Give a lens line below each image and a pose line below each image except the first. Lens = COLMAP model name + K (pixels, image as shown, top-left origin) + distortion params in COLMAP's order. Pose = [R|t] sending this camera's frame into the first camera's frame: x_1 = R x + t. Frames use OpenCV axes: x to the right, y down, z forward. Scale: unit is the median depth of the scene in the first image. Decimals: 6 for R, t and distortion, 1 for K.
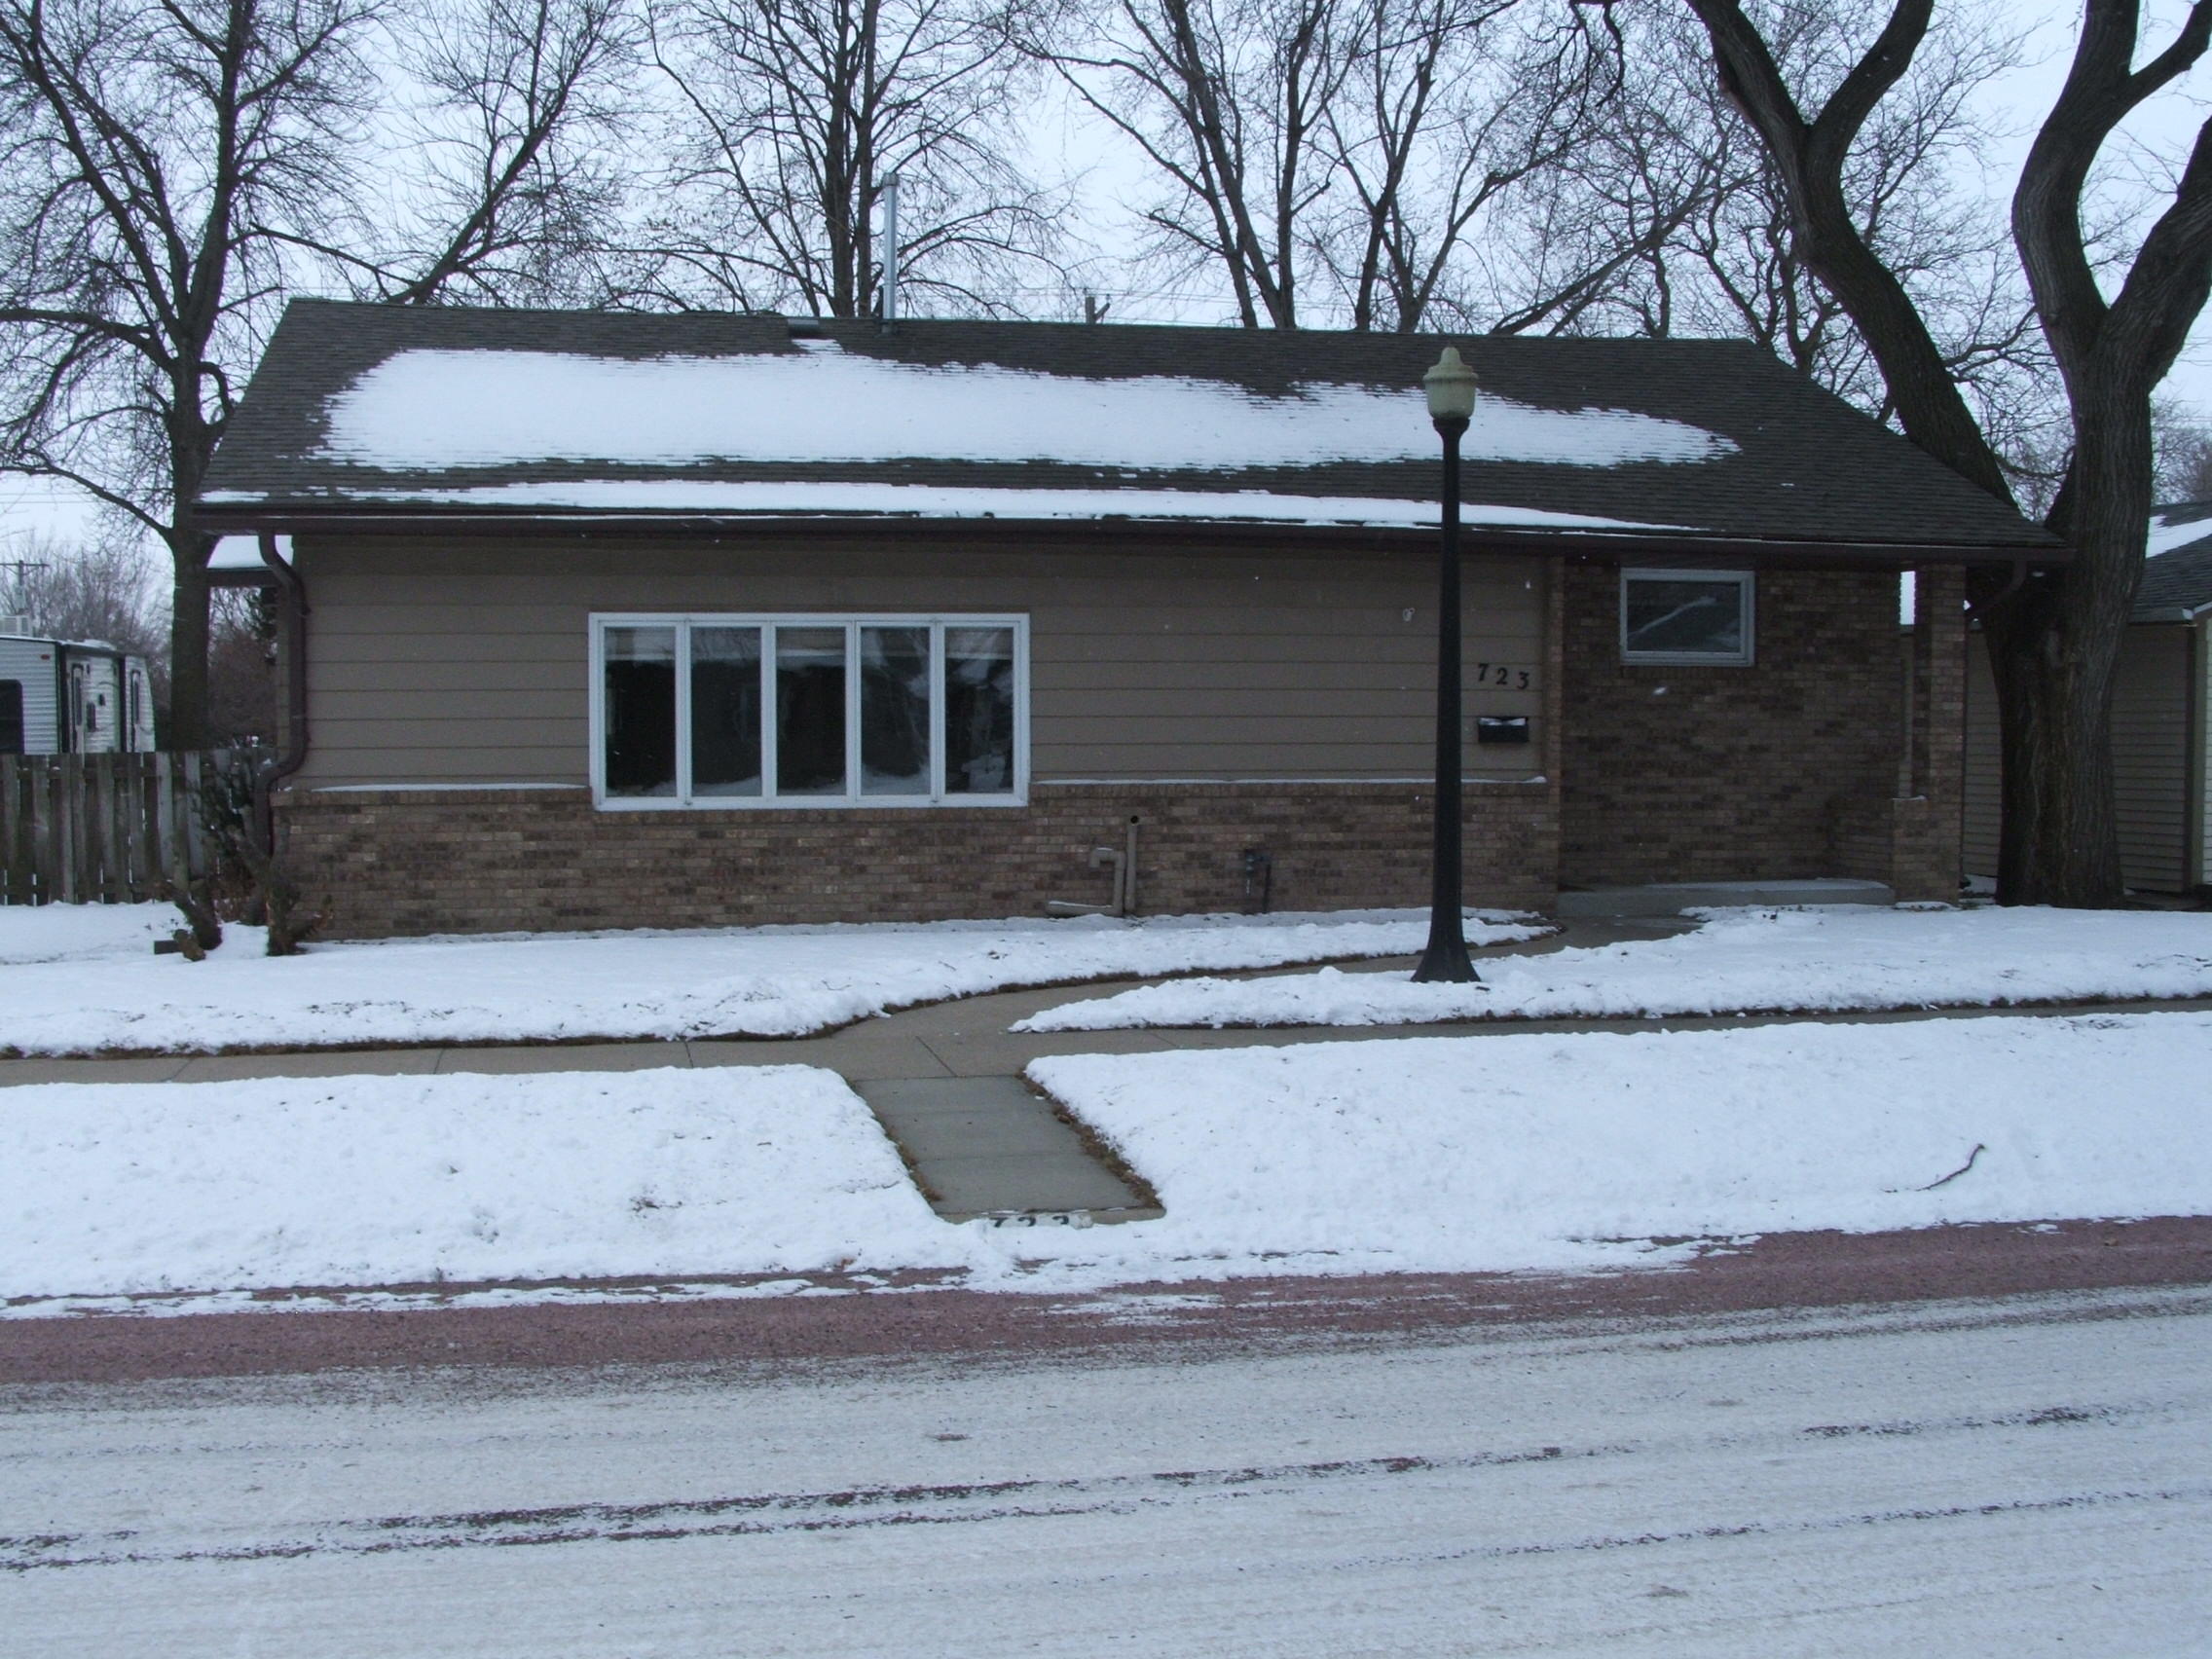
lens RADIAL K [[2549.5, 0, 1110.0], [0, 2549.5, 914.1], [0, 0, 1]] dist [-0.209826, 0.292753]
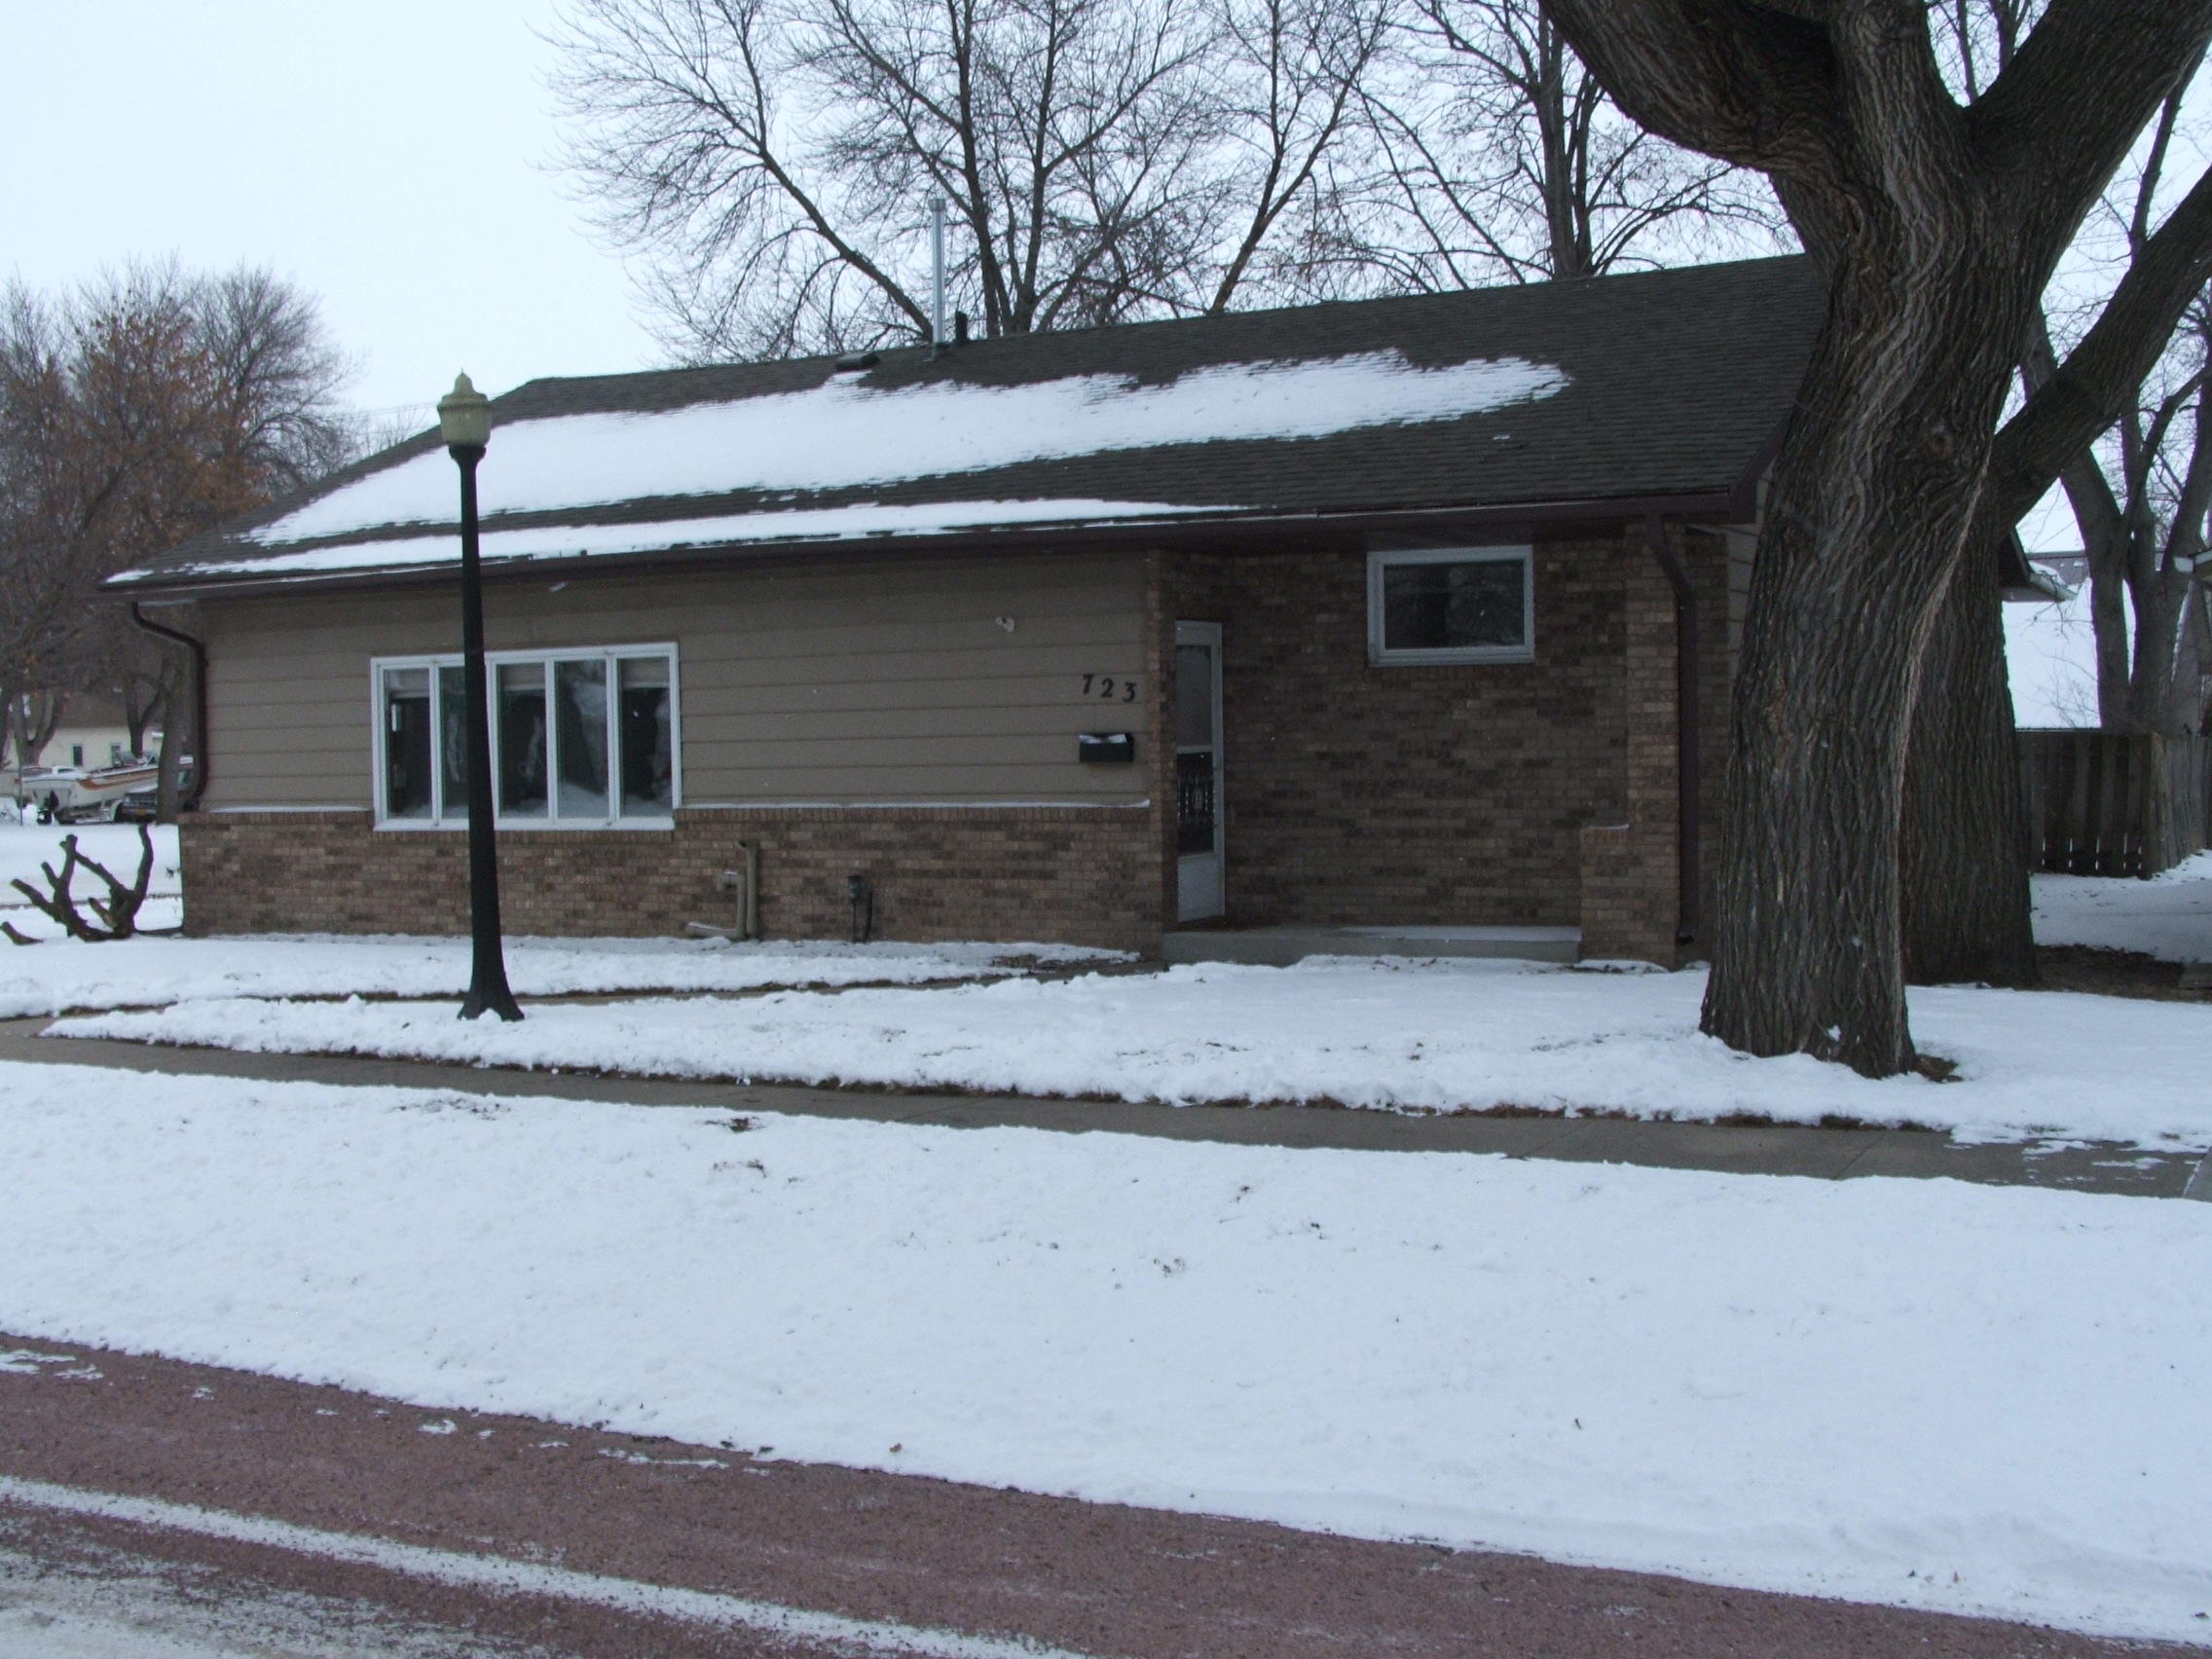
lens RADIAL K [[2549.5, 0, 1110.0], [0, 2549.5, 914.1], [0, 0, 1]] dist [-0.209826, 0.292753]
pose [[0.778872, 0.031452, -0.626394, 0.746735], [-0.029023, 0.999479, 0.014096, -0.027681], [0.626511, 0.007201, 0.779379, 0.311620]]
